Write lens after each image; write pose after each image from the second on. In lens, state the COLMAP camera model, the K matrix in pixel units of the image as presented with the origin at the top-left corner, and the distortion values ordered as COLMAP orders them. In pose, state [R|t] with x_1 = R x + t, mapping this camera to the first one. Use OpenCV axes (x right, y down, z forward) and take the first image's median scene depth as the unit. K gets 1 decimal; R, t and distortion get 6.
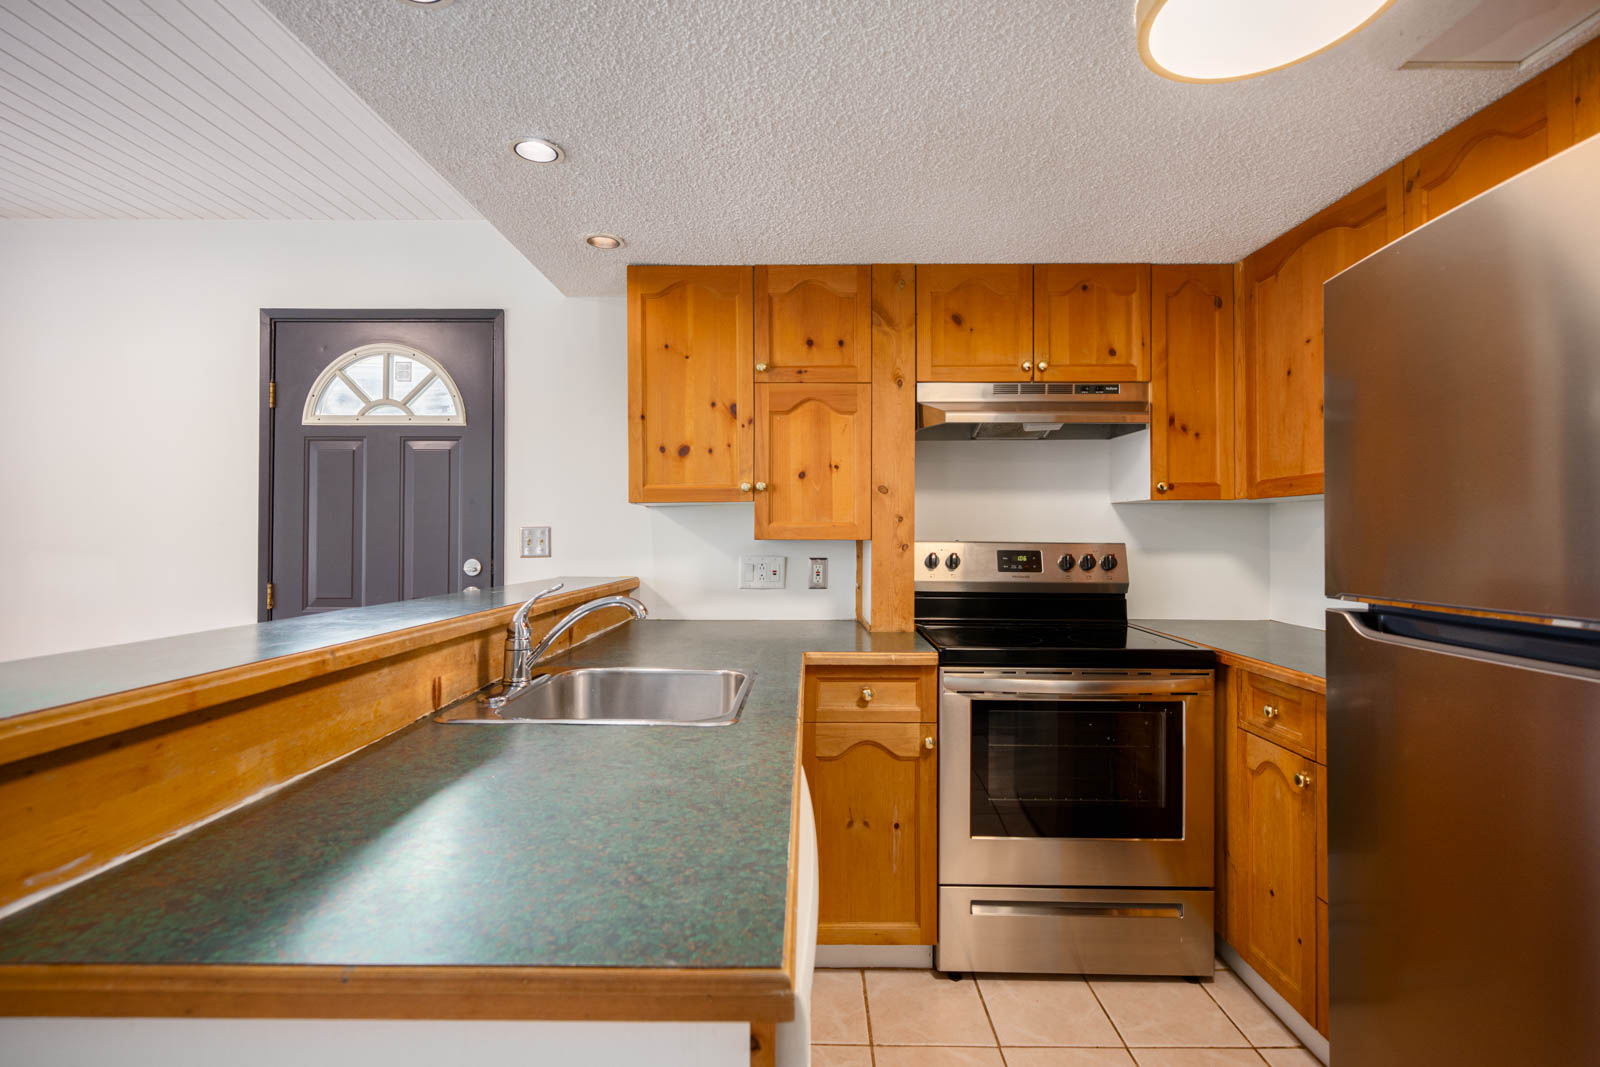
lens RADIAL K [[754.7, 0, 800.8], [0, 754.7, 533.8], [0, 0, 1]] dist [0.000915, 0.000185]
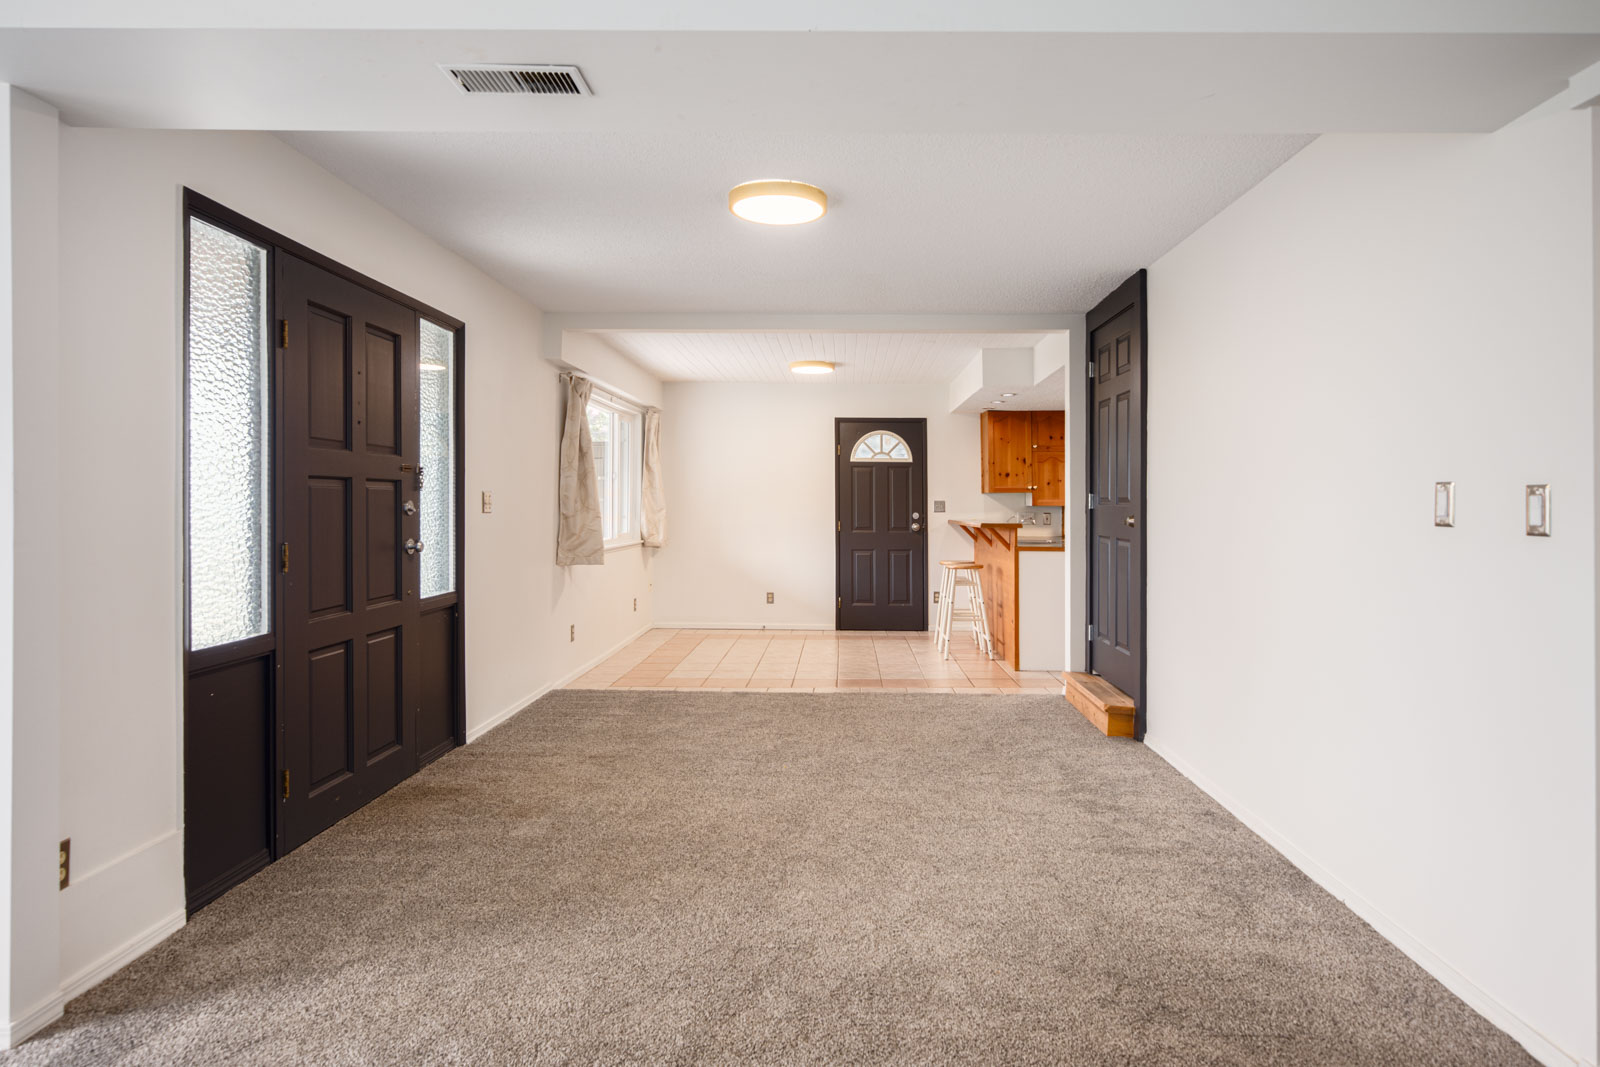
lens RADIAL K [[894.7, 0, 828.5], [0, 894.7, 511.0], [0, 0, 1]] dist [0.002911, 0.002860]
pose [[0.999991, 0.003643, 0.002116, -0.812356], [-0.003661, 0.999957, 0.008573, 0.001577], [-0.002084, -0.008580, 0.999961, -2.328103]]
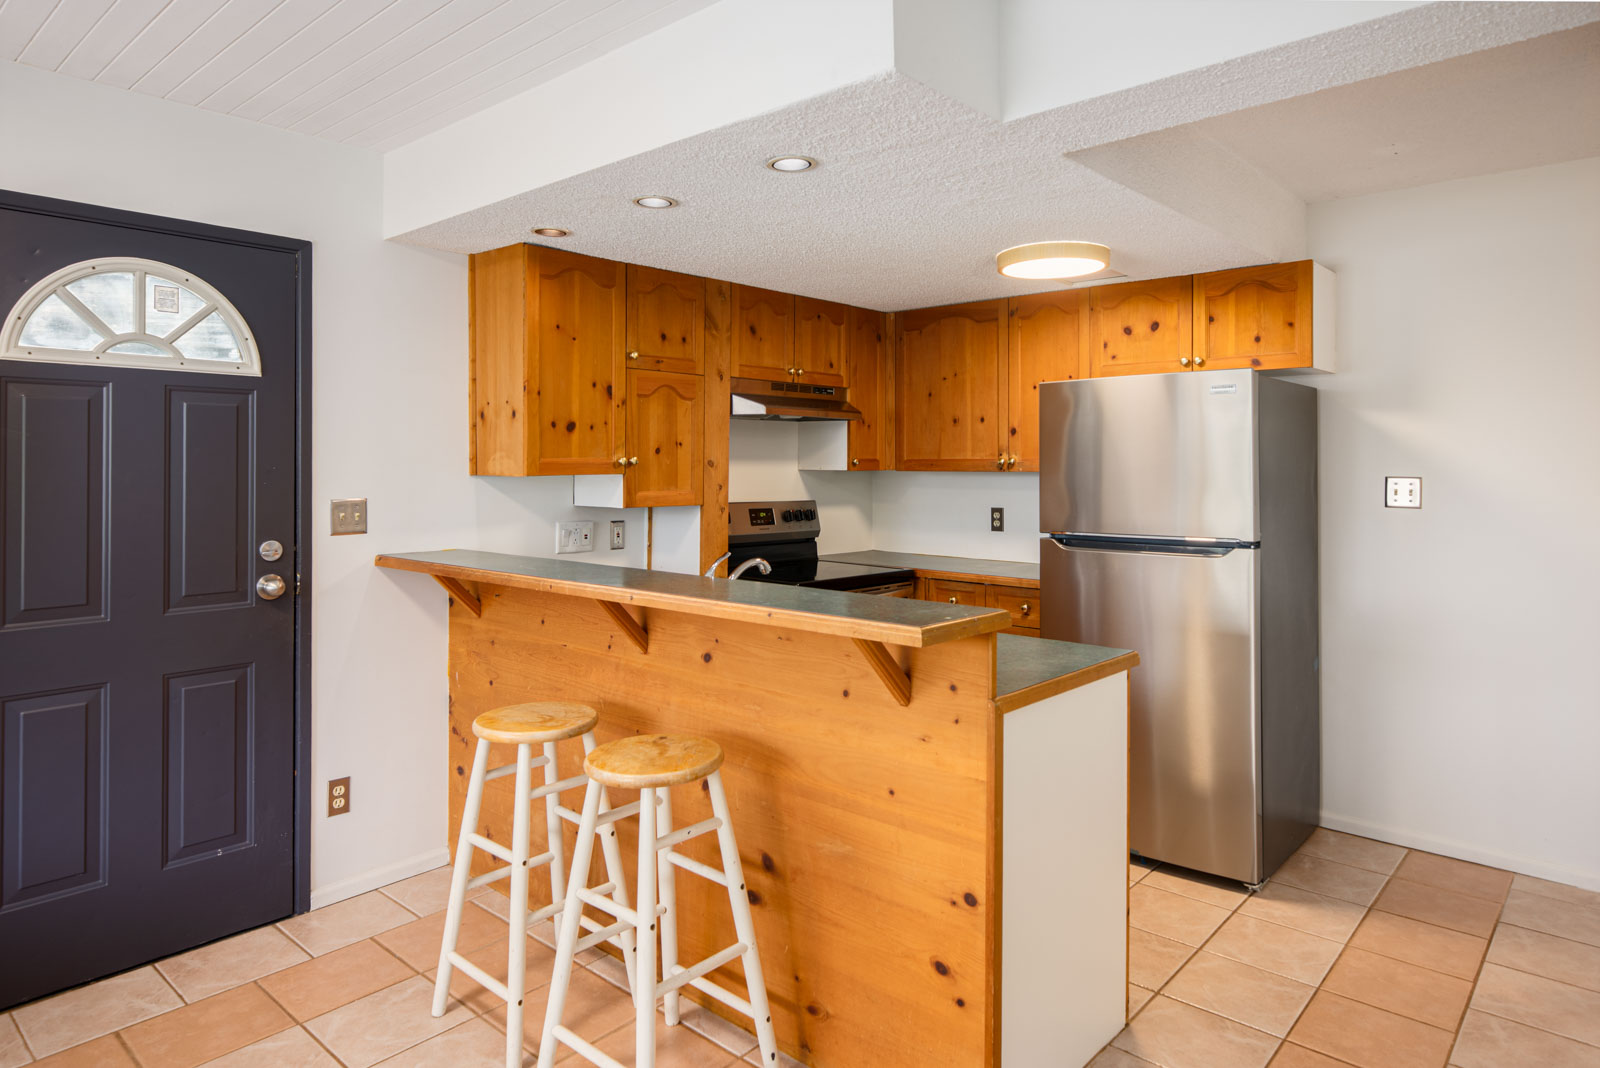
lens RADIAL K [[965.3, 0, 845.6], [0, 965.3, 446.4], [0, 0, 1]] dist [-0.014919, 0.001086]
pose [[0.641792, 0.015432, 0.766723, -0.907964], [-0.003745, 0.999849, -0.016989, -0.057948], [-0.766870, 0.008032, 0.641753, -0.160610]]
